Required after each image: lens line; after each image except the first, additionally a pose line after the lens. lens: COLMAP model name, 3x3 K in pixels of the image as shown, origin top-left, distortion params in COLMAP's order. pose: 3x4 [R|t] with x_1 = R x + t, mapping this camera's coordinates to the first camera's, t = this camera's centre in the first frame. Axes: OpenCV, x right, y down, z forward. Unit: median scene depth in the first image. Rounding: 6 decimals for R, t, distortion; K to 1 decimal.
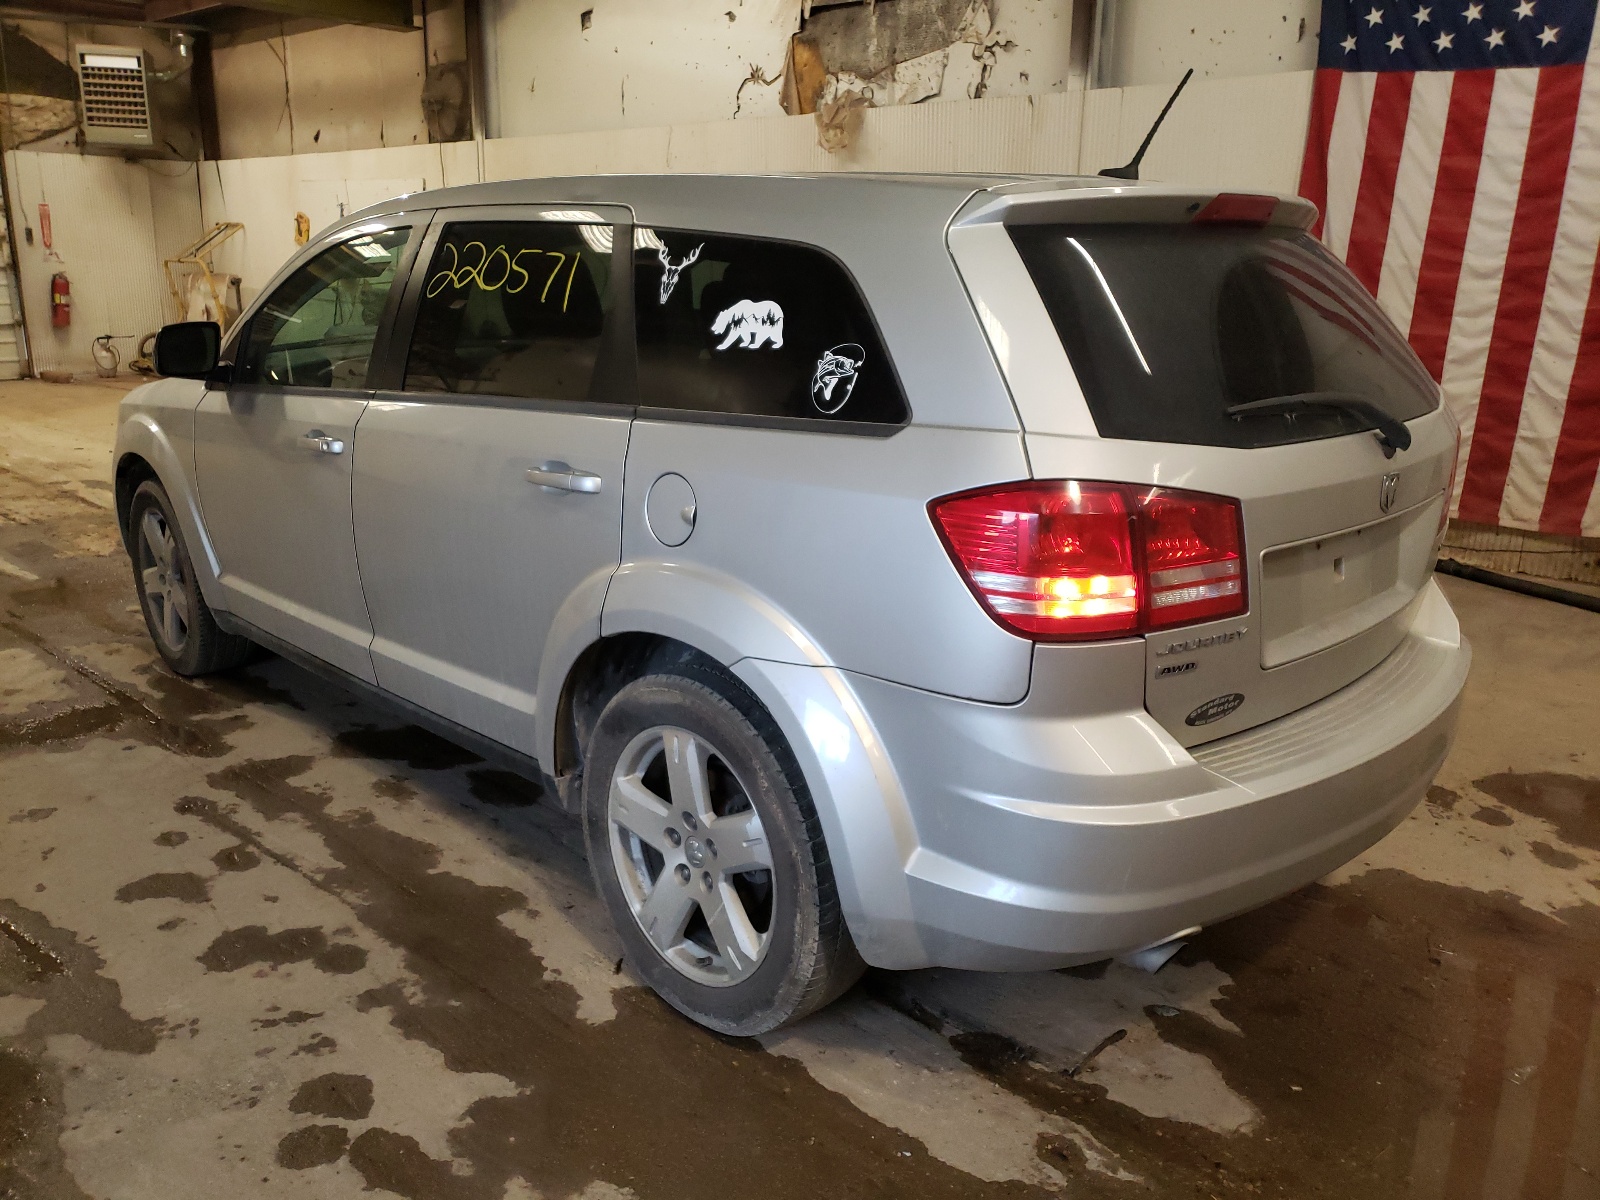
lens RADIAL K [[1209.5, 0, 785.5], [0, 1209.5, 591.5], [0, 0, 1]] dist [0.037009, -0.015503]
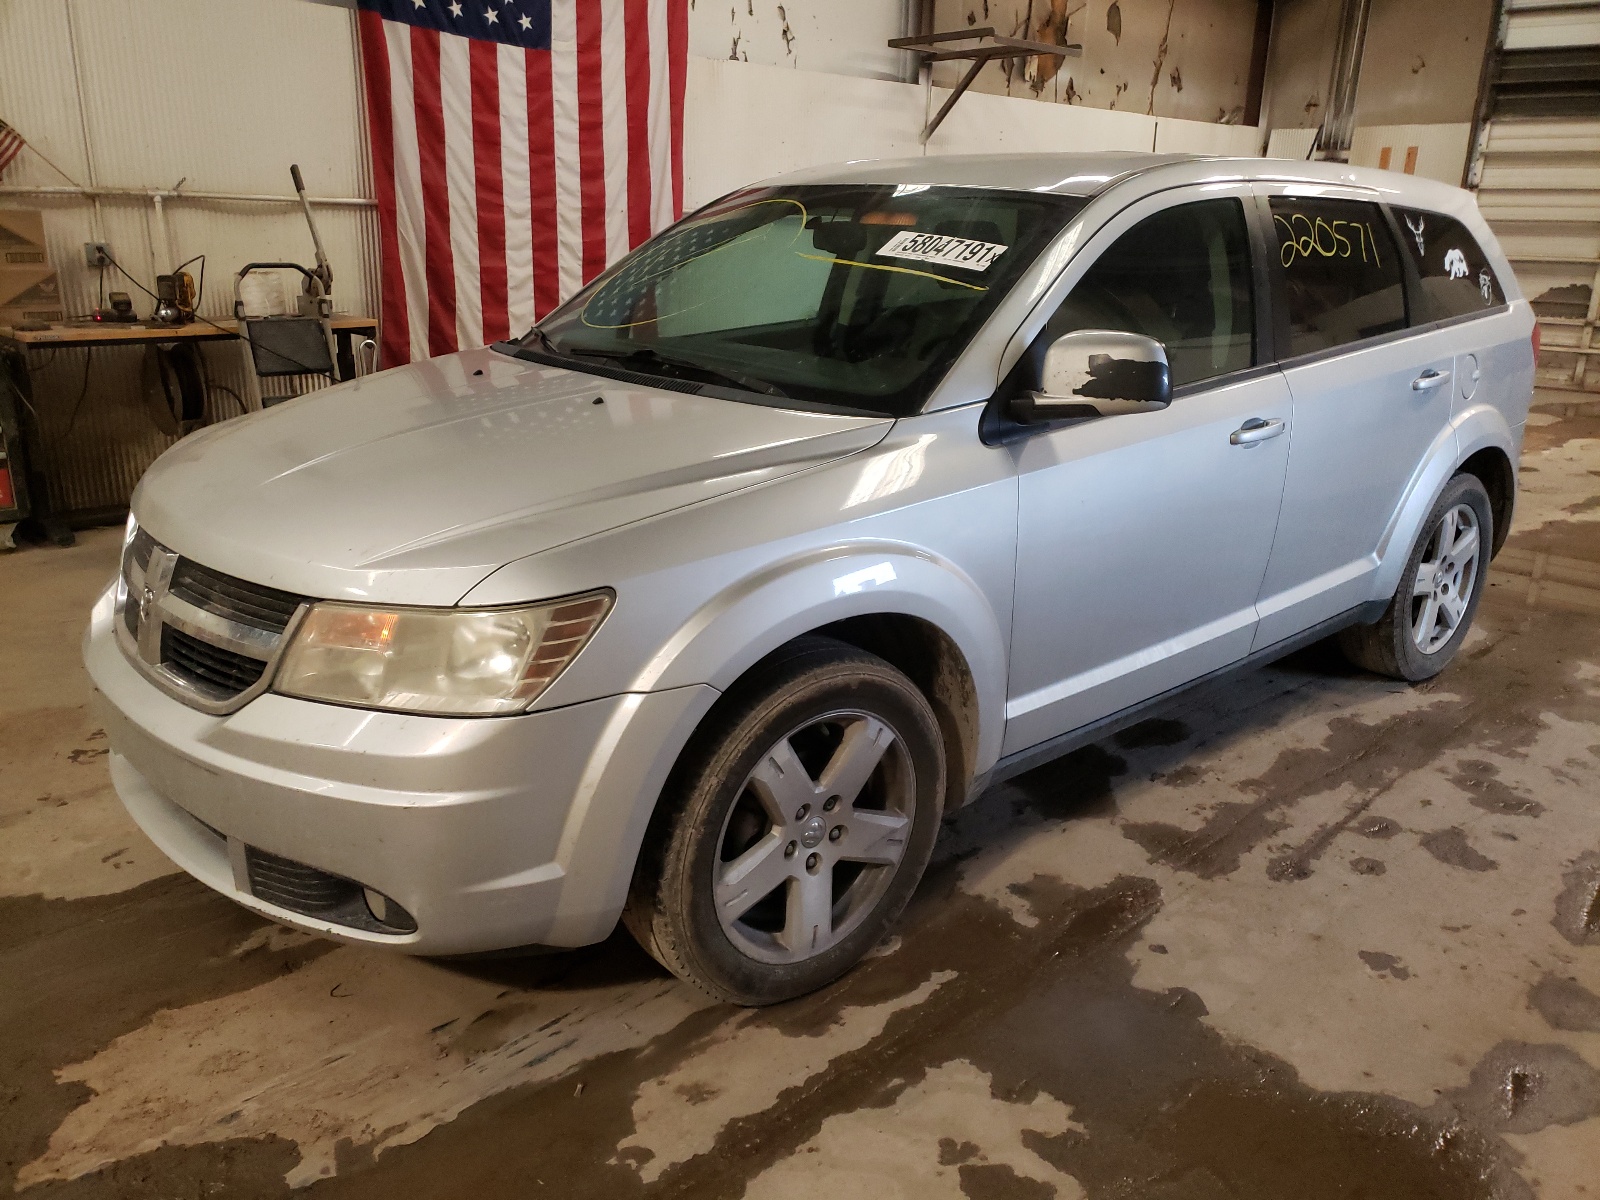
lens RADIAL K [[1209.5, 0, 788.4], [0, 1209.5, 606.9], [0, 0, 1]] dist [0.037009, -0.015503]
pose [[0.071133, -0.321102, 0.944370, -0.718541], [0.247449, 0.922853, 0.295147, -0.194997], [-0.966286, 0.212688, 0.145102, 0.663895]]
